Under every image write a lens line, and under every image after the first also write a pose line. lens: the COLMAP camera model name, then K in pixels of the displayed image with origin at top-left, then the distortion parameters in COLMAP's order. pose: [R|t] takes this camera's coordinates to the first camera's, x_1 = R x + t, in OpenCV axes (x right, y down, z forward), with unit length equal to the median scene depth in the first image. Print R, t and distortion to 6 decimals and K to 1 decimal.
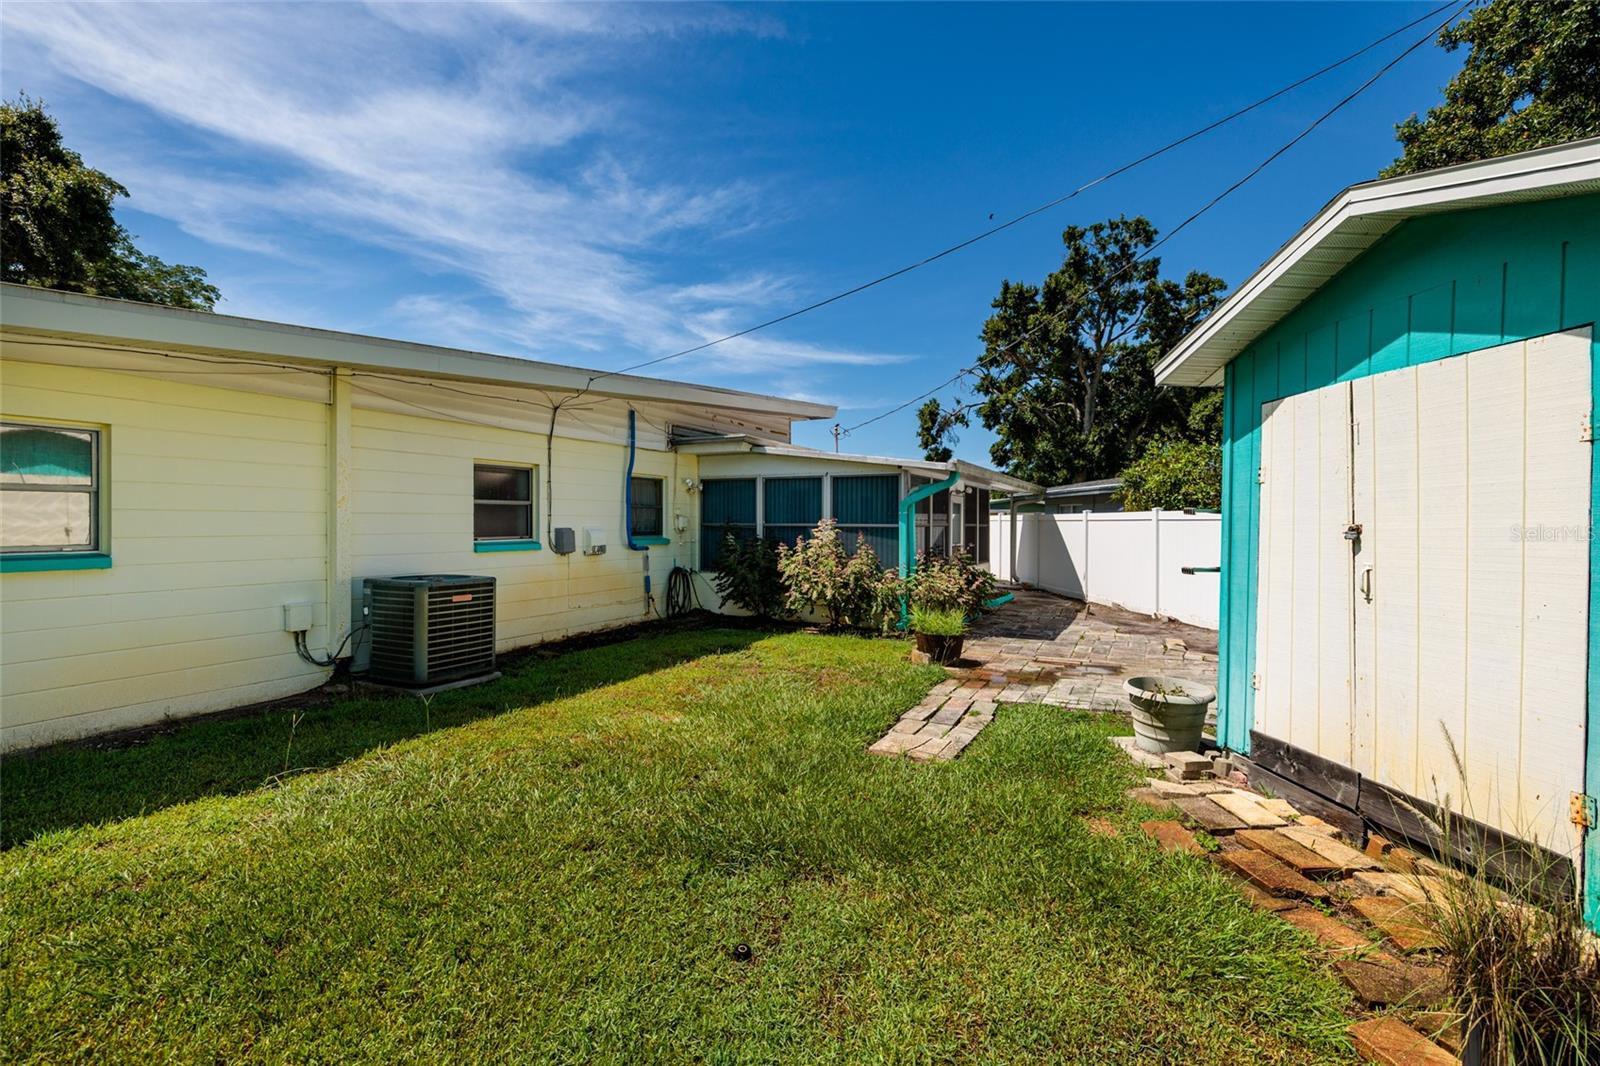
lens RADIAL K [[689.6, 0, 802.3], [0, 689.6, 523.2], [0, 0, 1]] dist [0.012722, 0.000269]
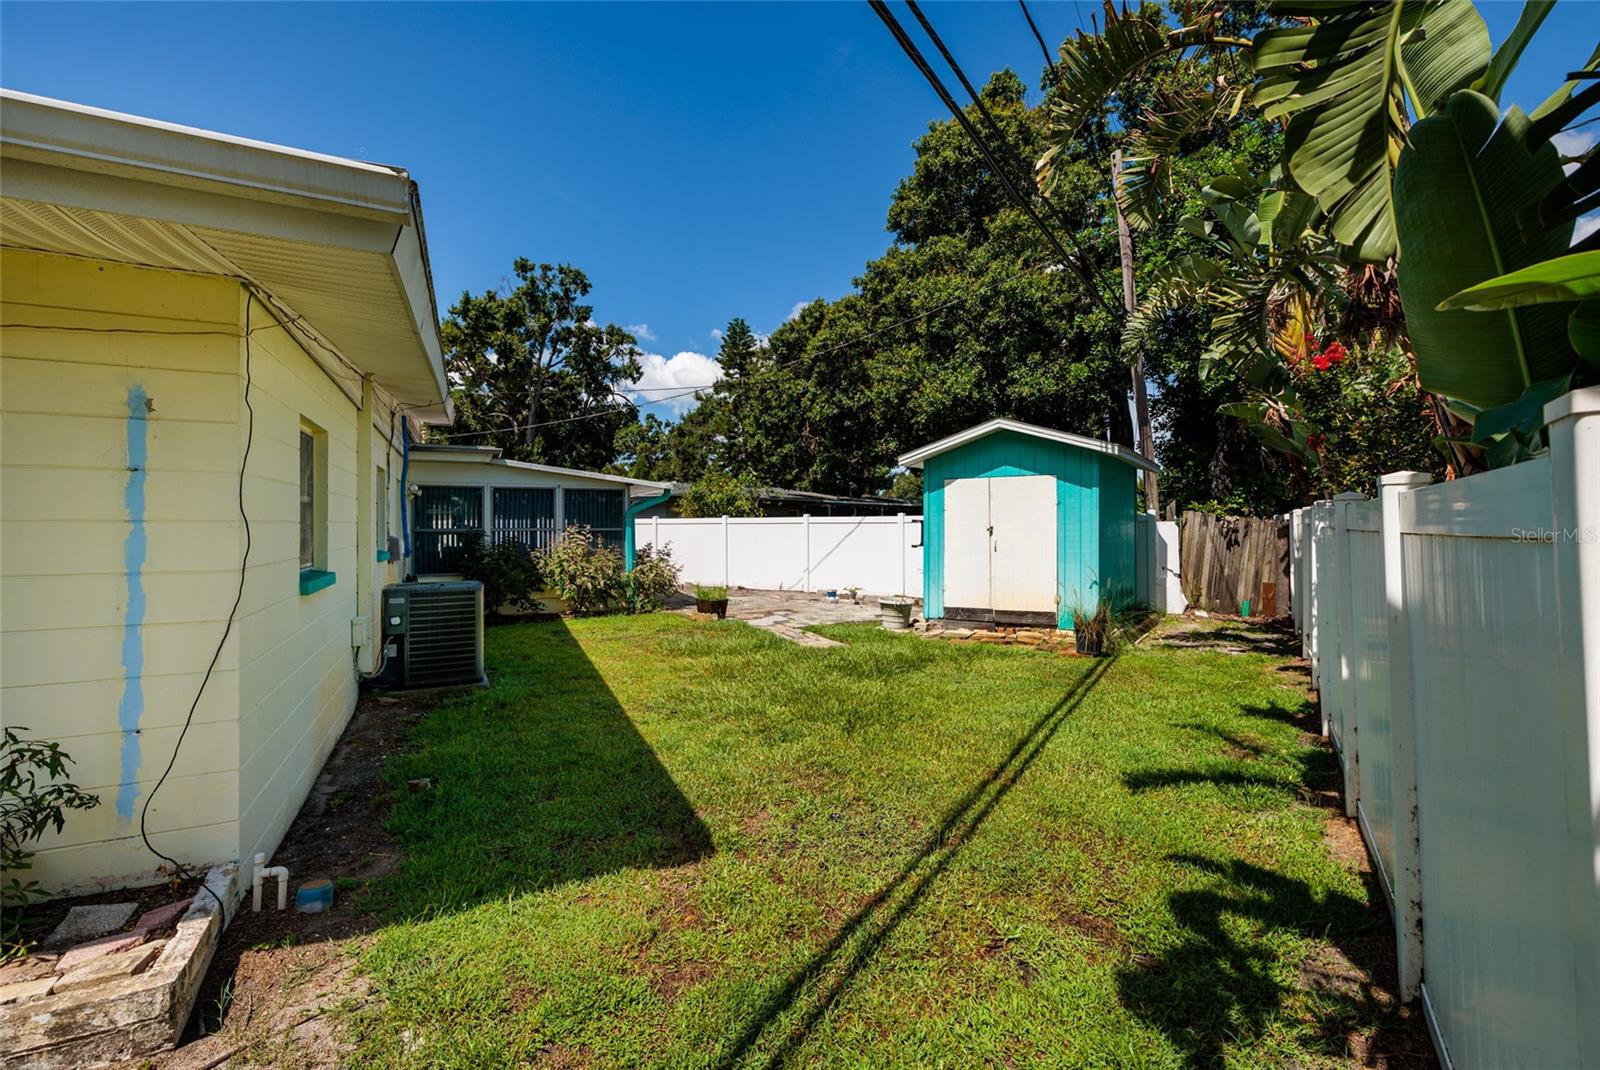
lens RADIAL K [[689.6, 0, 795.1], [0, 689.6, 522.7], [0, 0, 1]] dist [0.012722, 0.000269]
pose [[0.605303, -0.005064, 0.795979, -0.237520], [0.008007, 0.999968, 0.000273, -0.002460], [-0.795955, 0.006208, 0.605325, -0.014442]]
